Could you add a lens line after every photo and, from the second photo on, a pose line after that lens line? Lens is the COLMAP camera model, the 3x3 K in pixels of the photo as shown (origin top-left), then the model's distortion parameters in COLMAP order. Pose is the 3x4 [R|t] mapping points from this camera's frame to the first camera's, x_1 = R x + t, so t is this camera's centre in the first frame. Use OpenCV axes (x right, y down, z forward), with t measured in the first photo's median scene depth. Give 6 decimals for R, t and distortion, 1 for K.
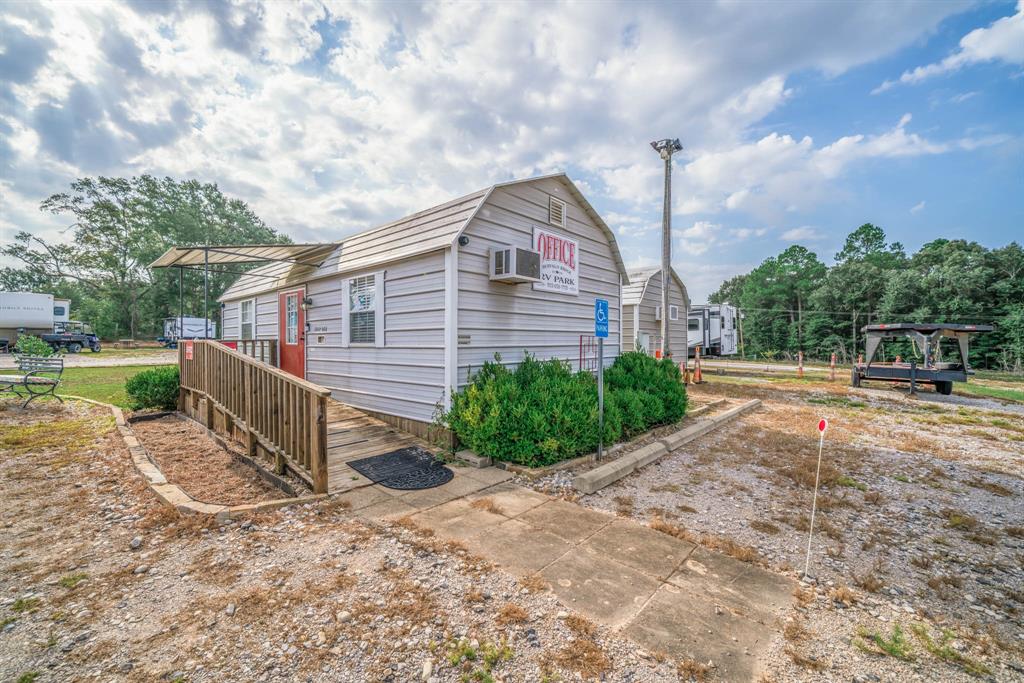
lens RADIAL K [[415.8, 0, 512.0], [0, 415.8, 341.5], [0, 0, 1]] dist [0.000060, 0.000011]
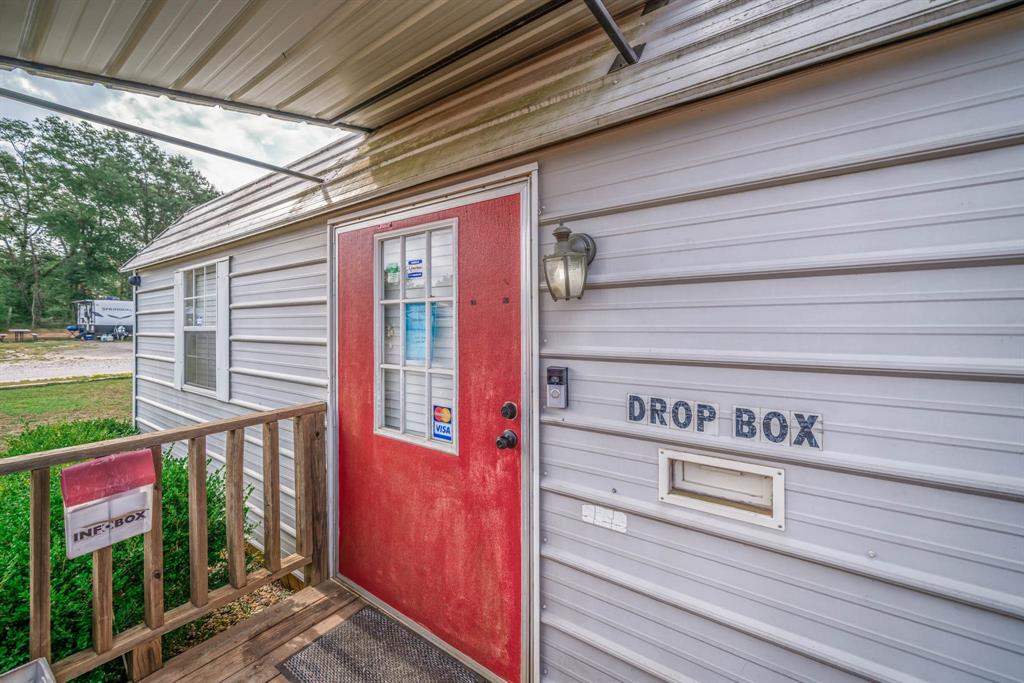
lens RADIAL K [[411.1, 0, 510.2], [0, 411.1, 322.3], [0, 0, 1]] dist [-0.000420, -0.000130]
pose [[0.995576, -0.000371, 0.093957, -0.100459], [0.000683, 0.999994, -0.003293, -0.012059], [-0.093956, 0.003342, 0.995571, 0.154753]]
